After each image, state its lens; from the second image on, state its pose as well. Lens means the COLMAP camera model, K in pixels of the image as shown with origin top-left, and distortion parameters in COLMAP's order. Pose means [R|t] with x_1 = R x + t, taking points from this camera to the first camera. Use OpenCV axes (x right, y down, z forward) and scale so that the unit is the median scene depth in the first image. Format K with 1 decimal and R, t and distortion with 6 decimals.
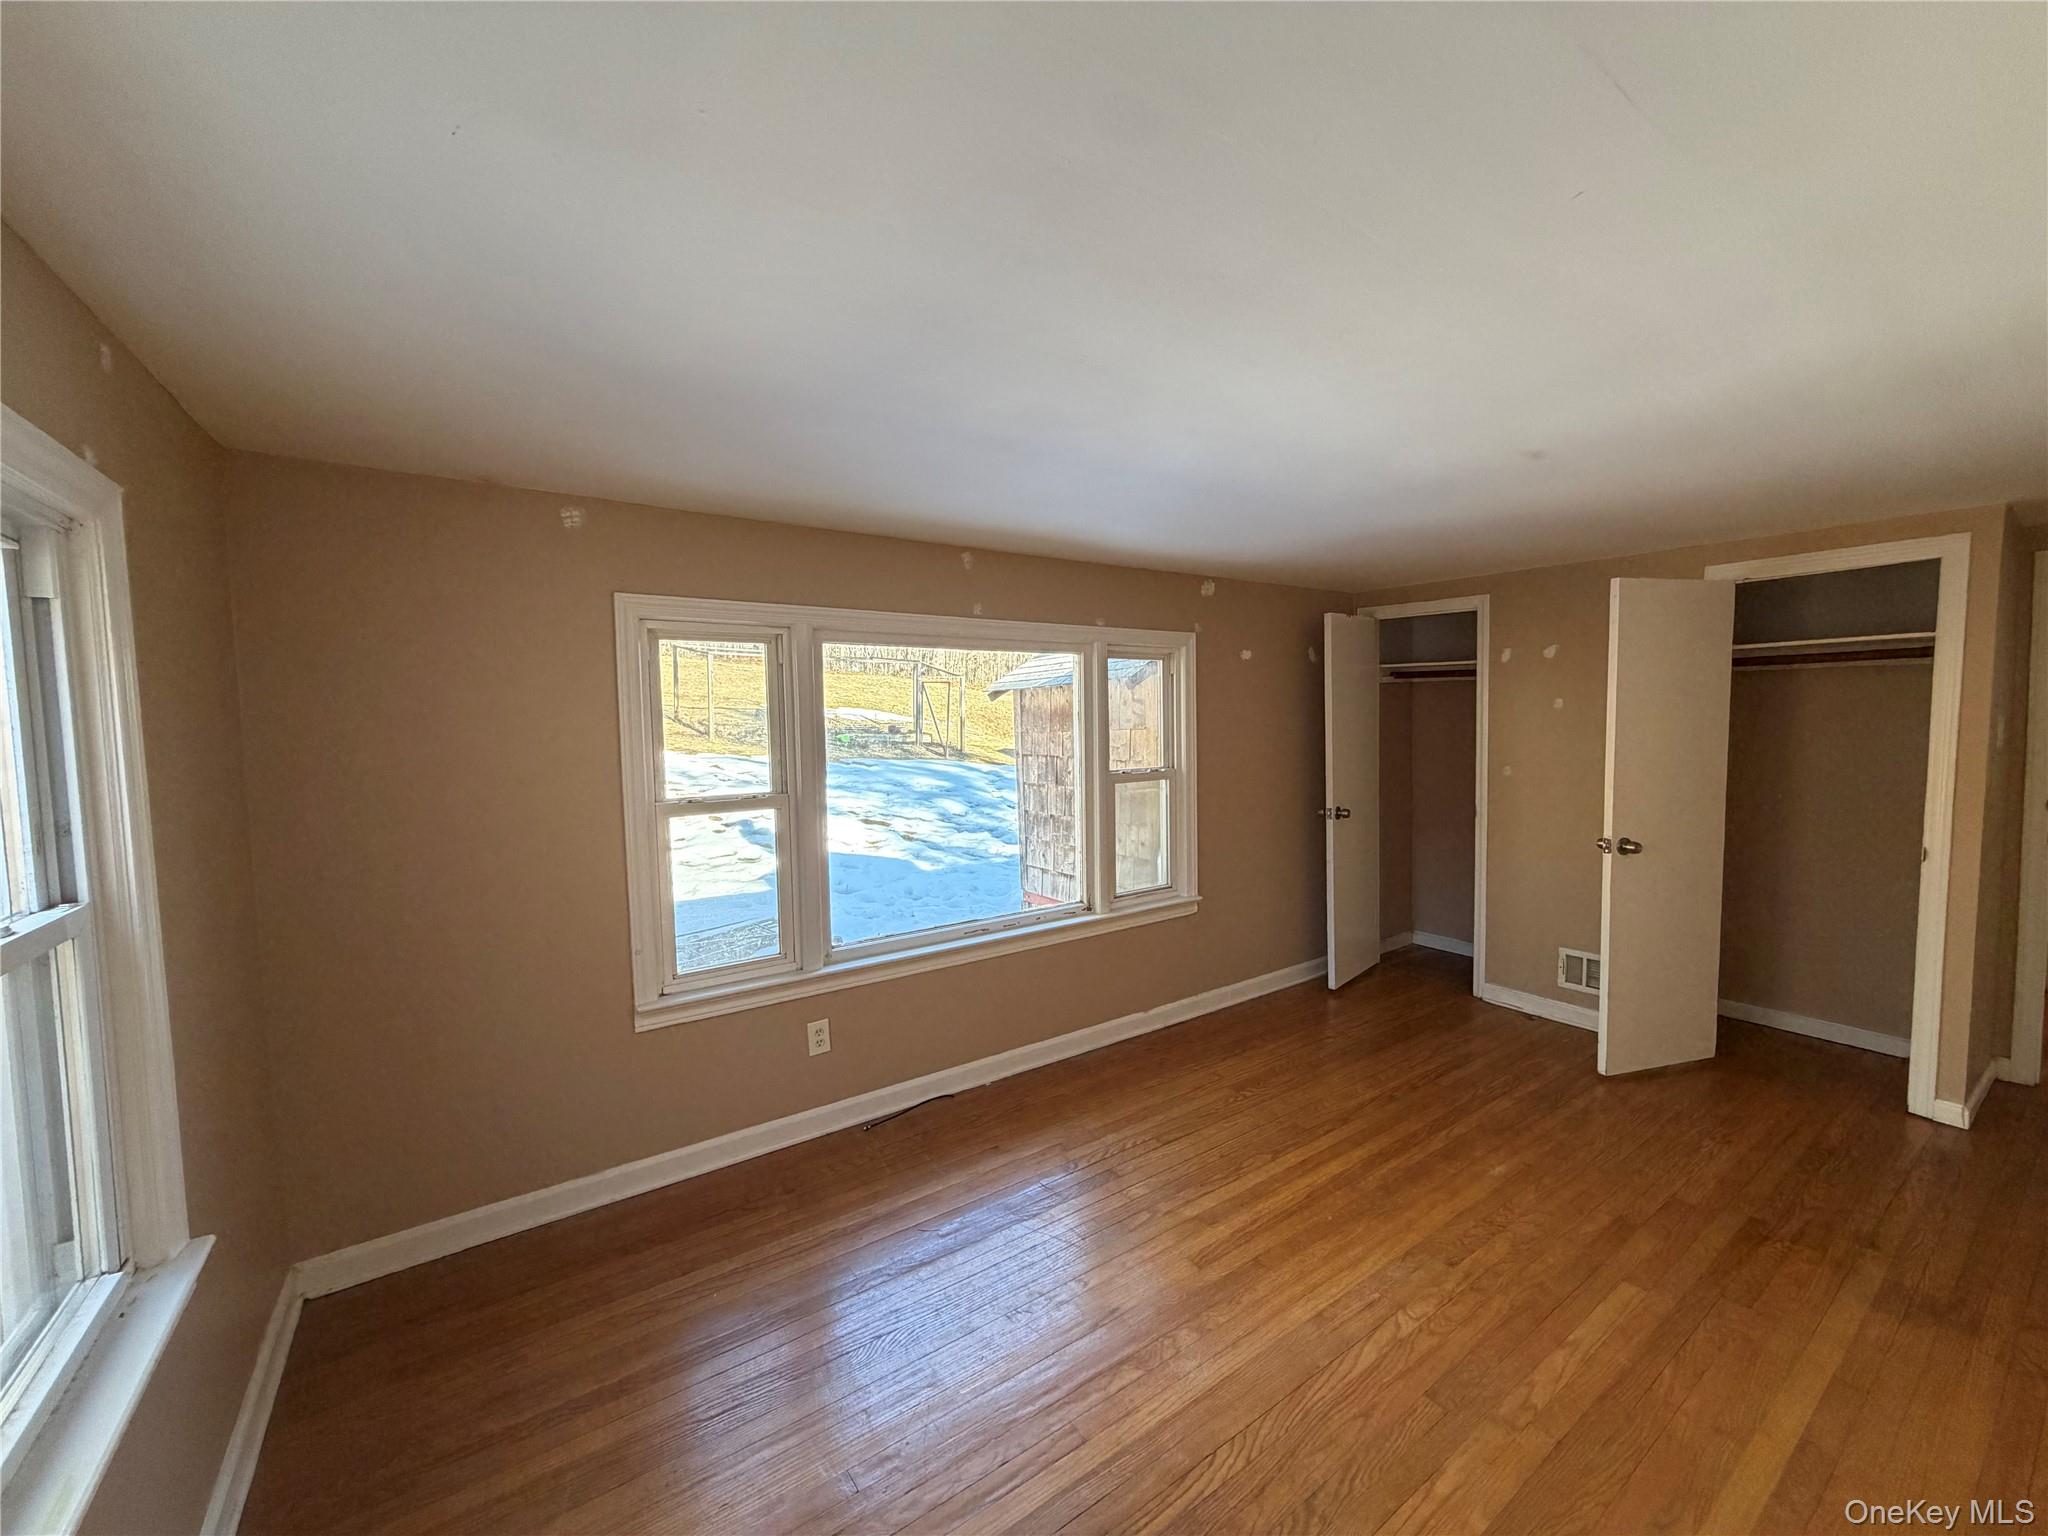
lens RADIAL K [[811.5, 0, 1018.6], [0, 811.5, 768.5], [0, 0, 1]] dist [-0.002023, 0.000114]
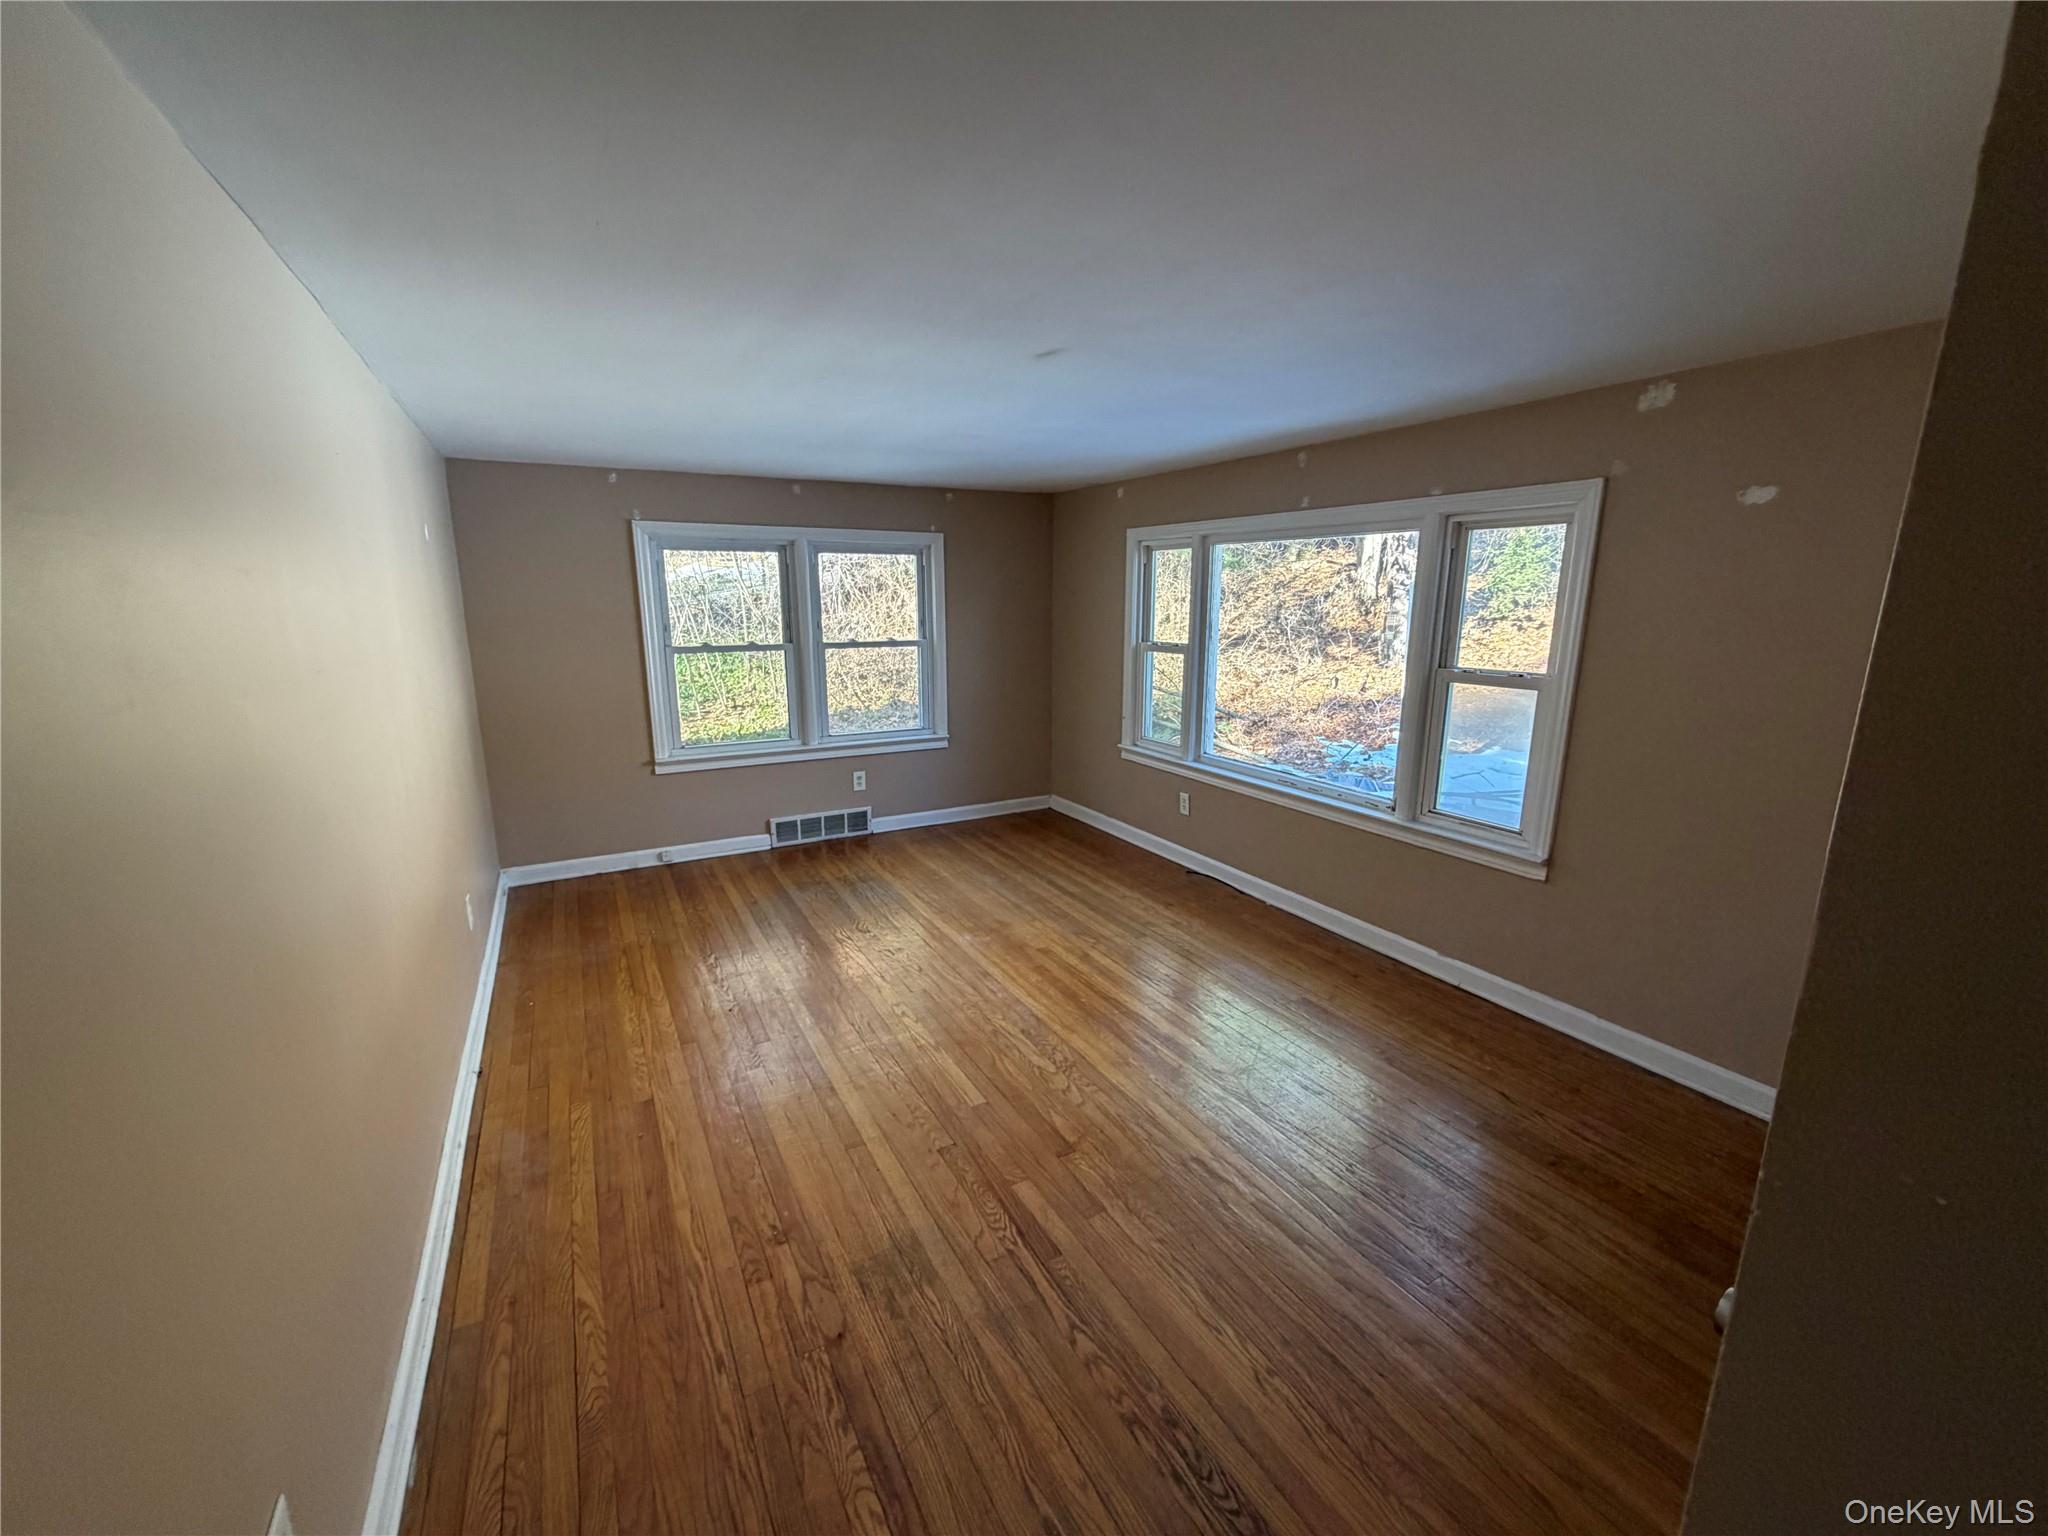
lens RADIAL K [[811.5, 0, 1018.6], [0, 811.5, 768.5], [0, 0, 1]] dist [-0.002023, 0.000114]
pose [[-0.101045, 0.229021, -0.968163, 1.168725], [-0.057064, 0.970207, 0.235461, -0.079149], [0.993244, 0.079039, -0.084966, 0.728511]]
